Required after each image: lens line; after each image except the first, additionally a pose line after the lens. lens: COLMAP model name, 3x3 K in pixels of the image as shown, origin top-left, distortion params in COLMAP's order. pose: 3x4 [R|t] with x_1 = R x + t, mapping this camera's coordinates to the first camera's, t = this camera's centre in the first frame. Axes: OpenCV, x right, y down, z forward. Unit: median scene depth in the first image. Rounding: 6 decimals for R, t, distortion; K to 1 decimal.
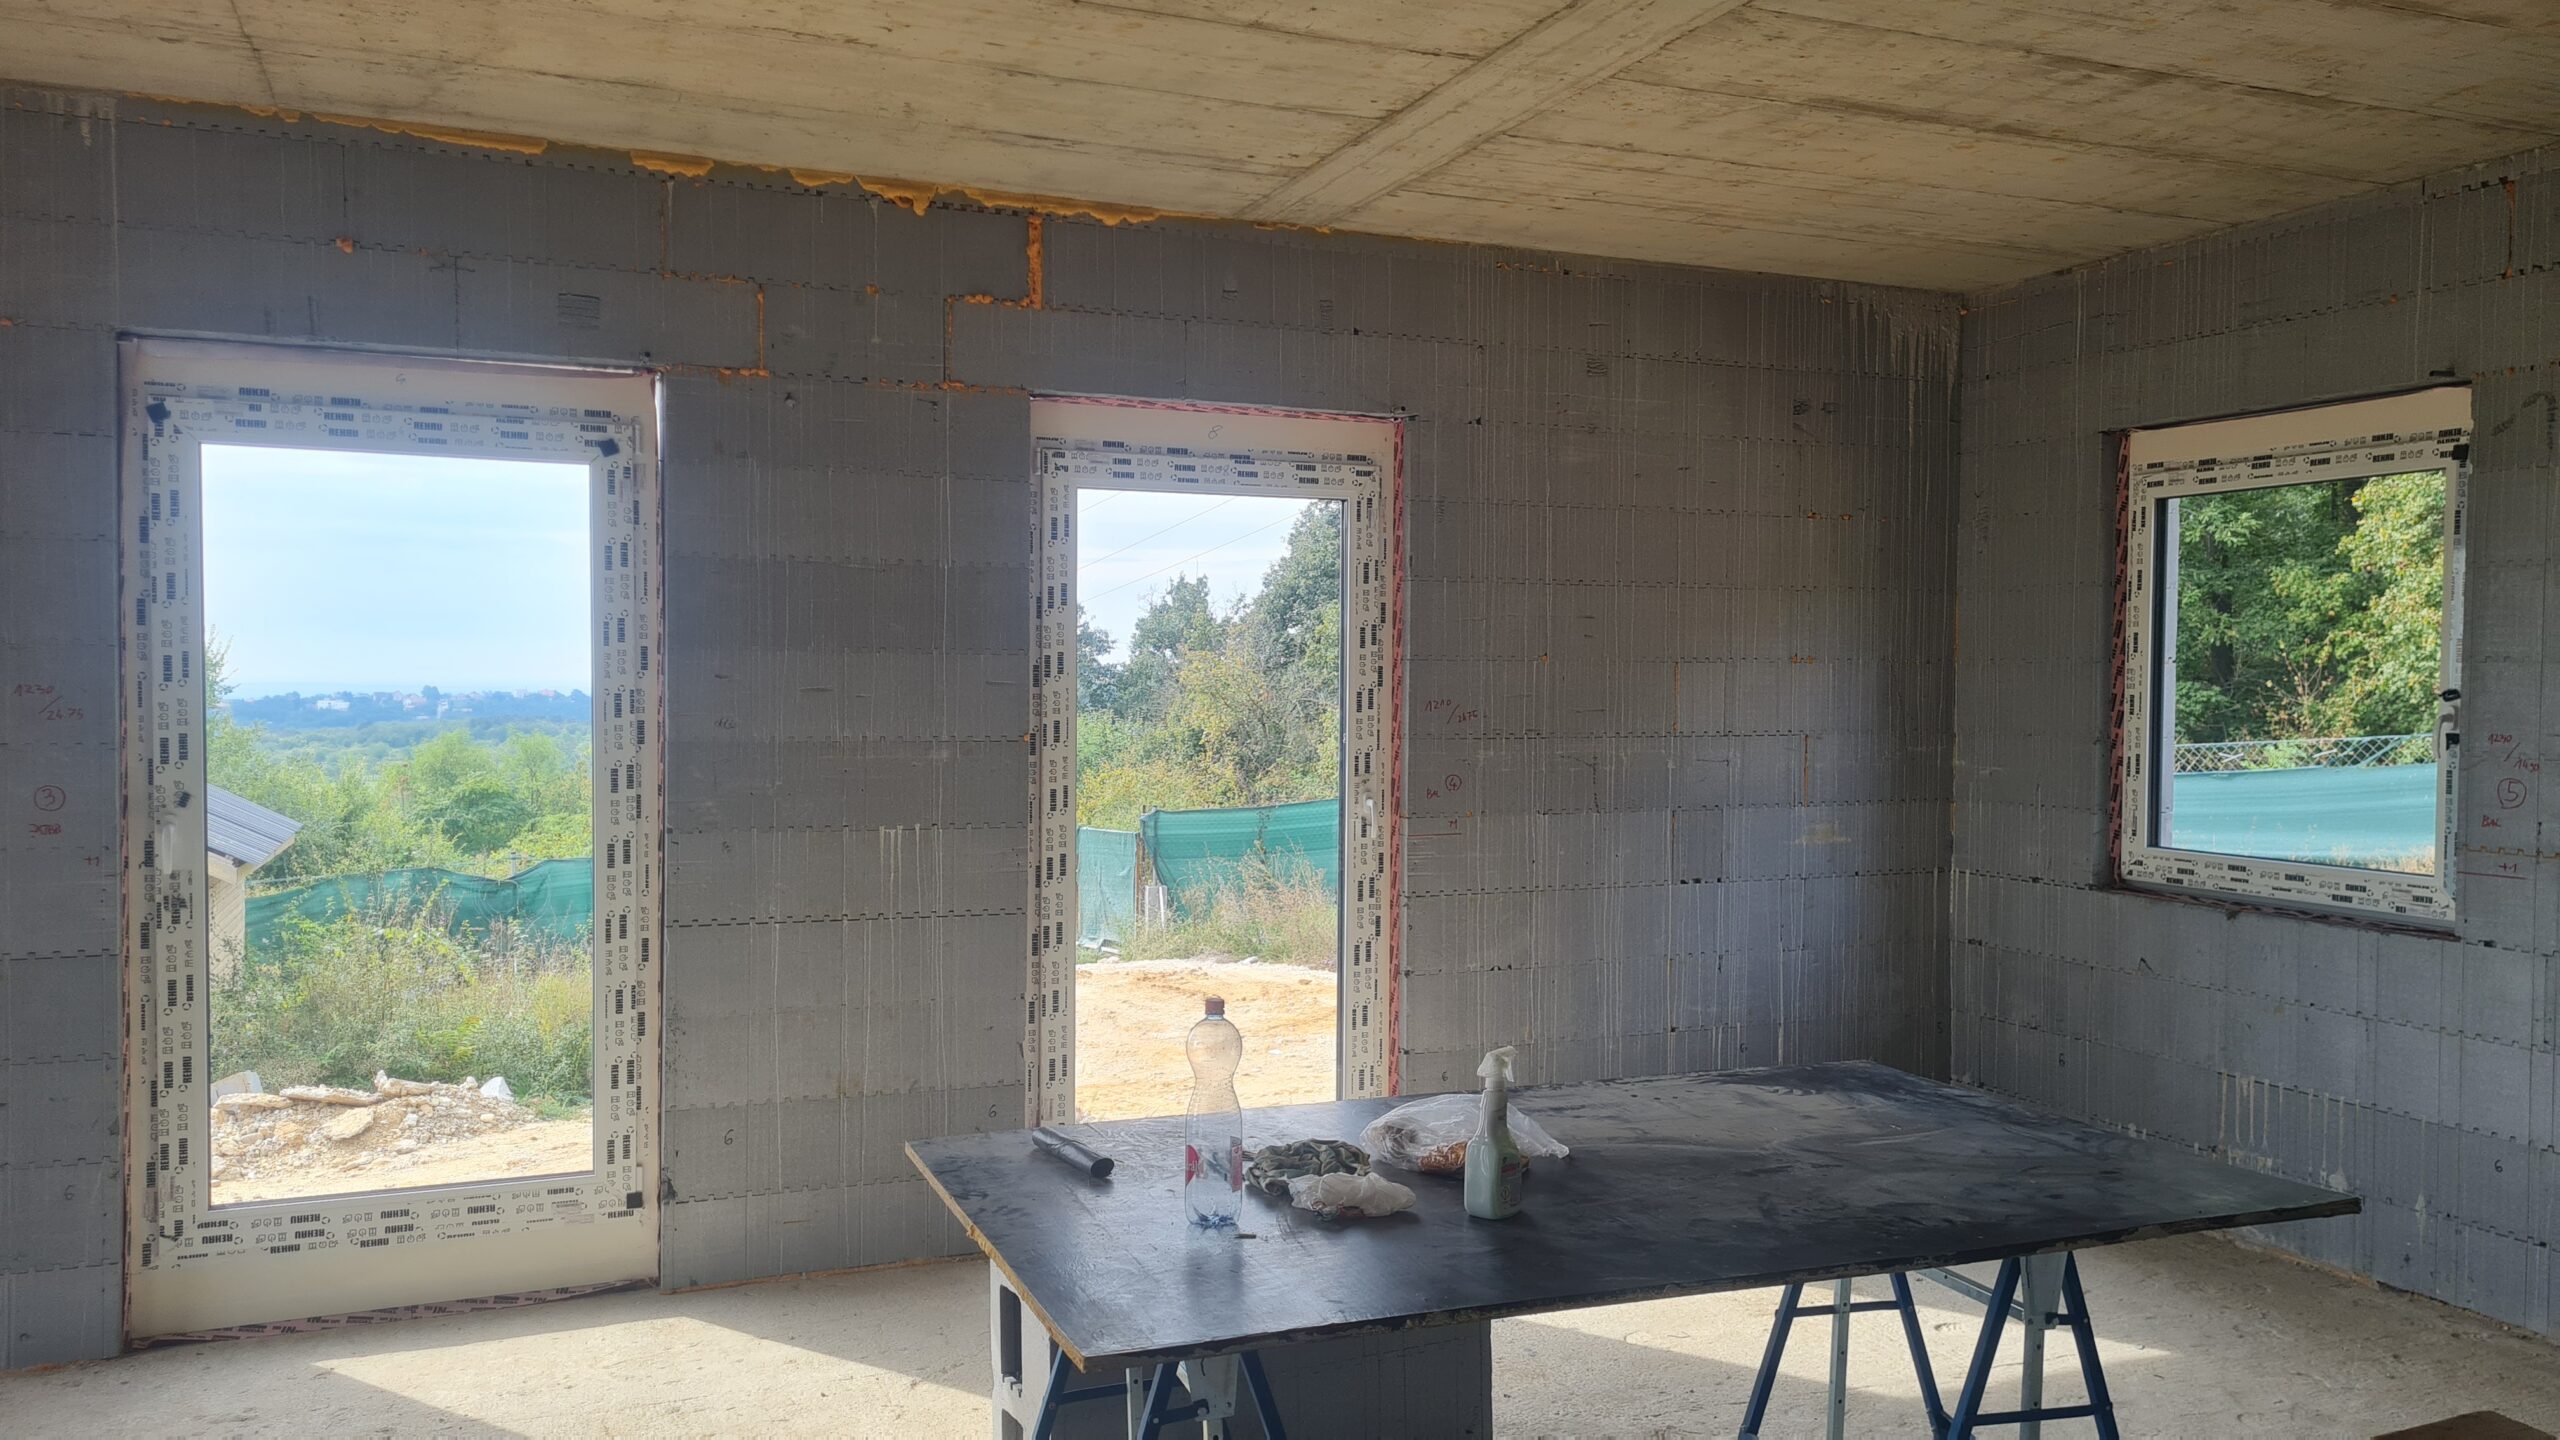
lens RADIAL K [[1892.5, 0, 1263.5], [0, 1892.5, 723.1], [0, 0, 1]] dist [0.043090, -0.033289]
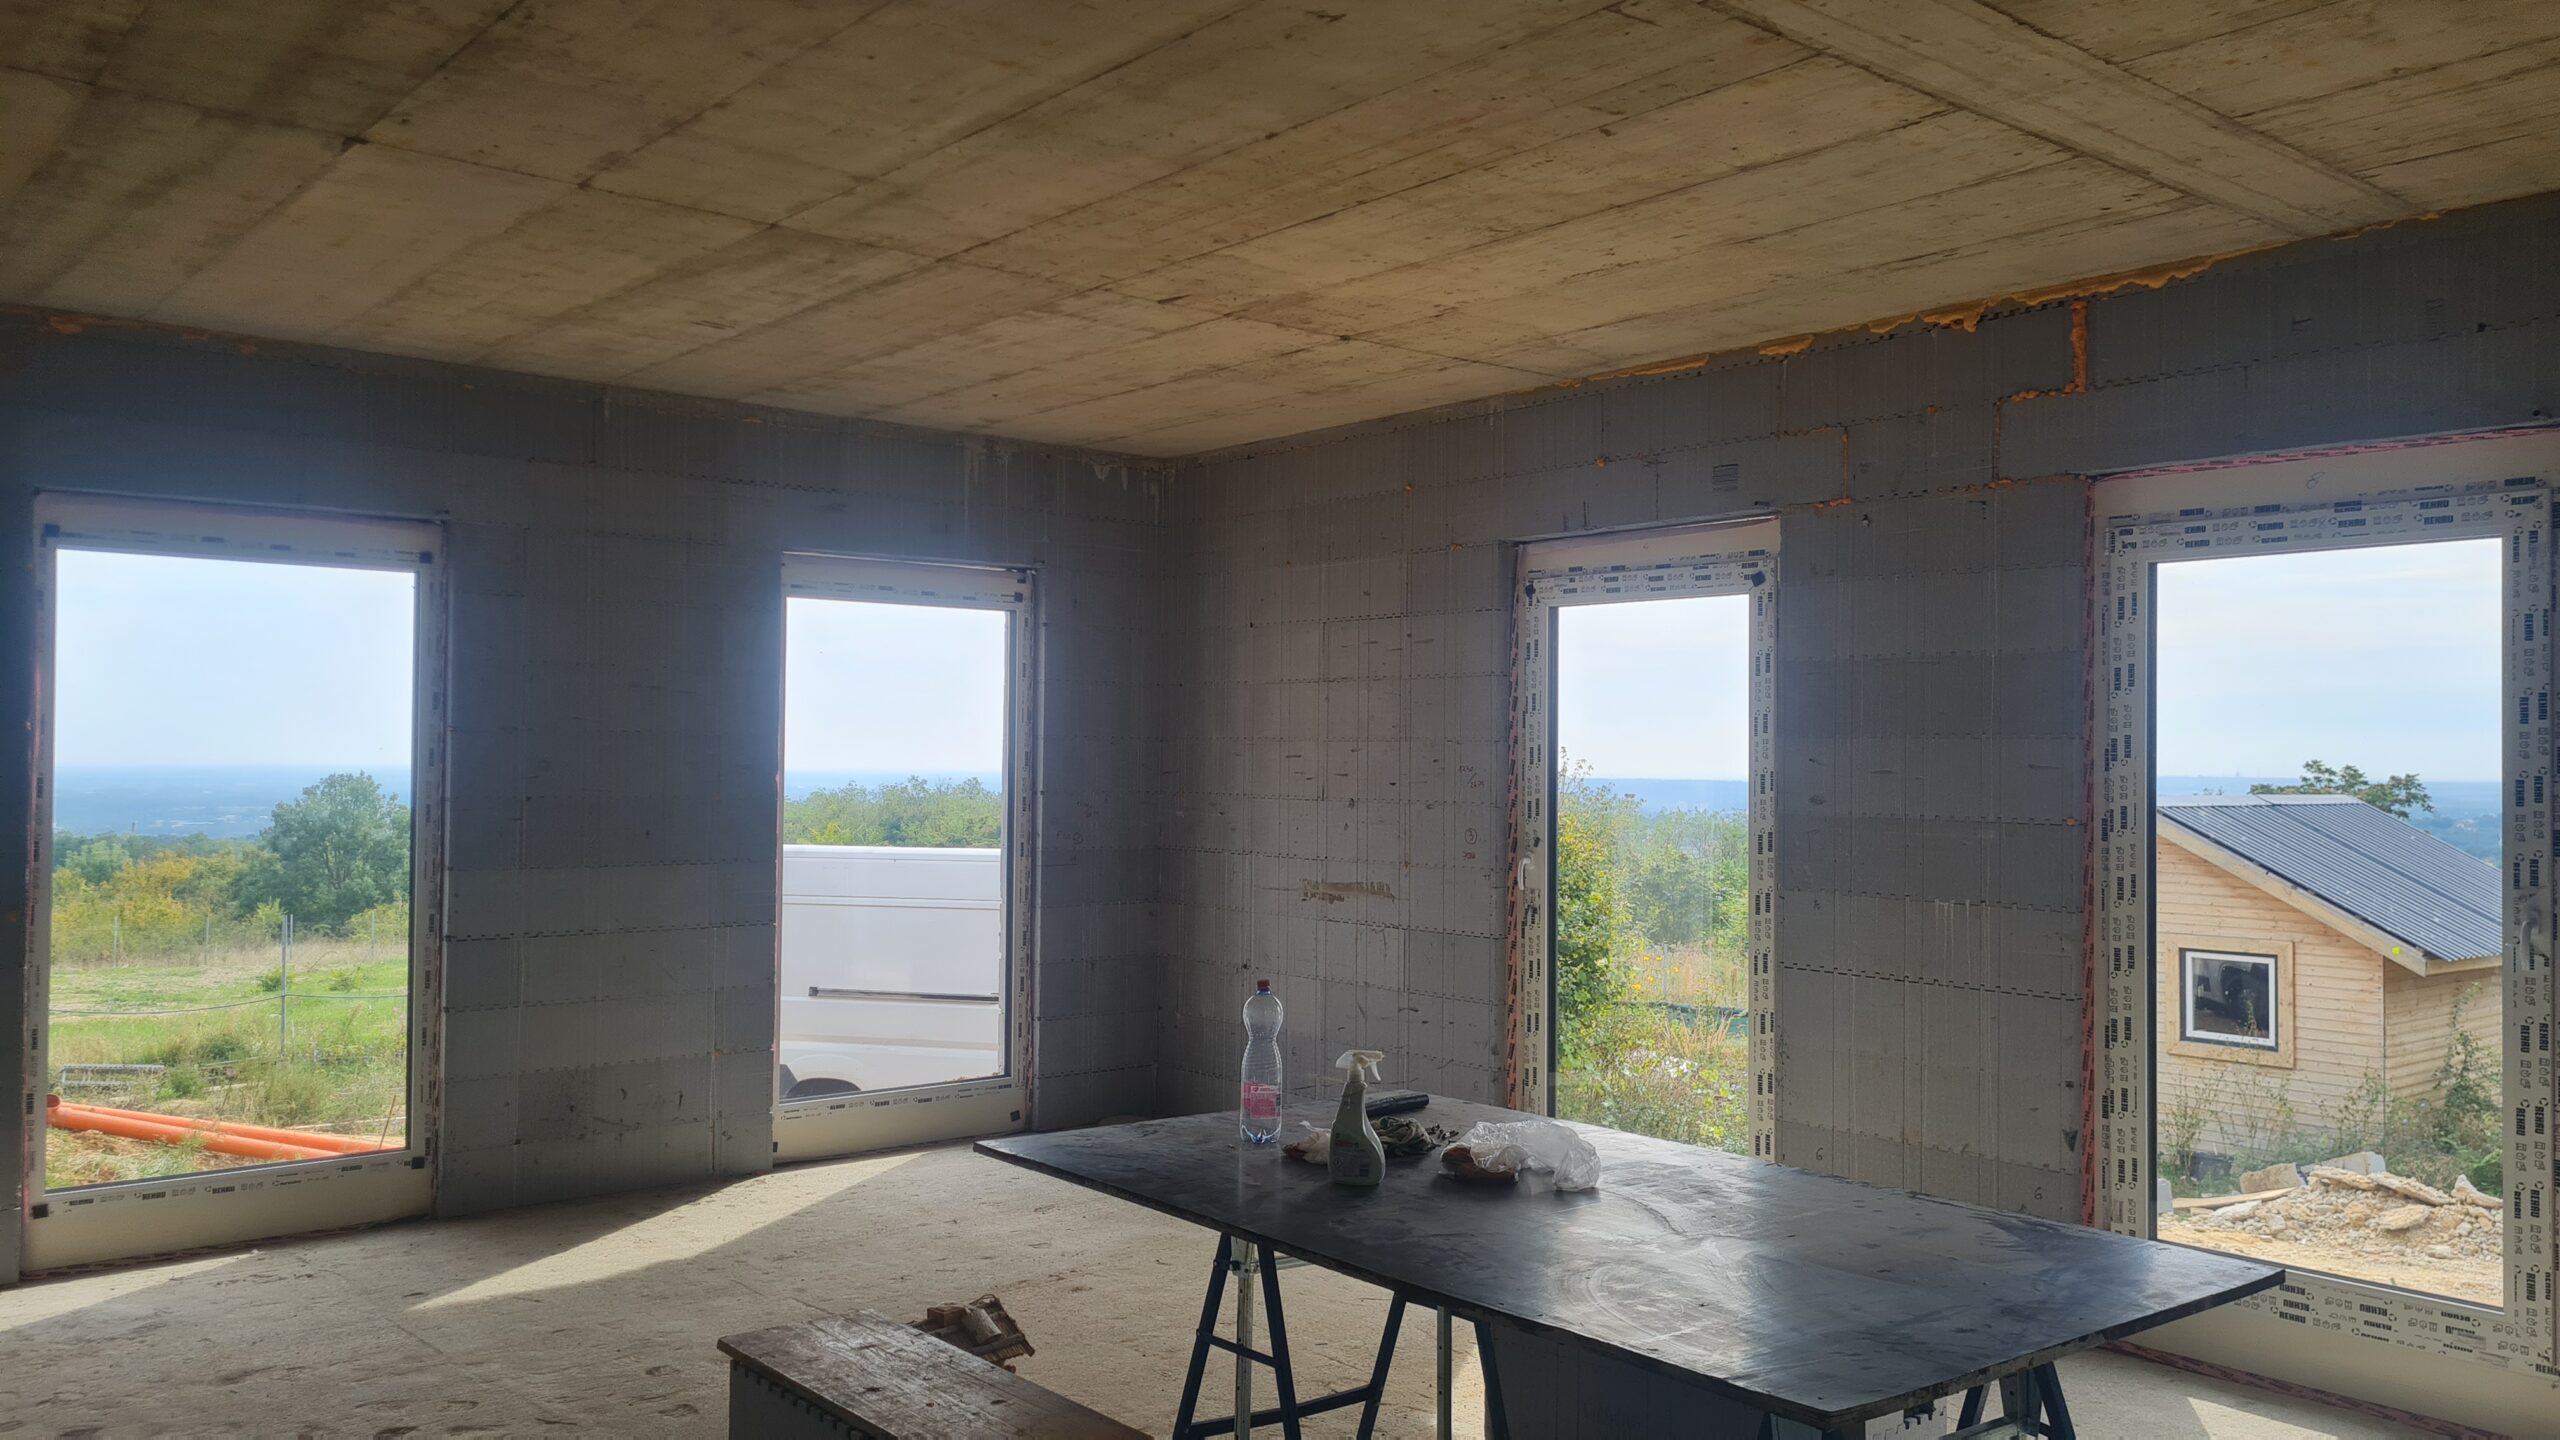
lens RADIAL K [[1892.5, 0, 1255.6], [0, 1892.5, 720.0], [0, 0, 1]] dist [0.043090, -0.033289]
pose [[0.290470, -0.022447, -0.956621, 0.698866], [-0.027272, 0.999124, -0.031726, -0.002305], [0.956495, 0.035304, 0.289603, 0.295263]]
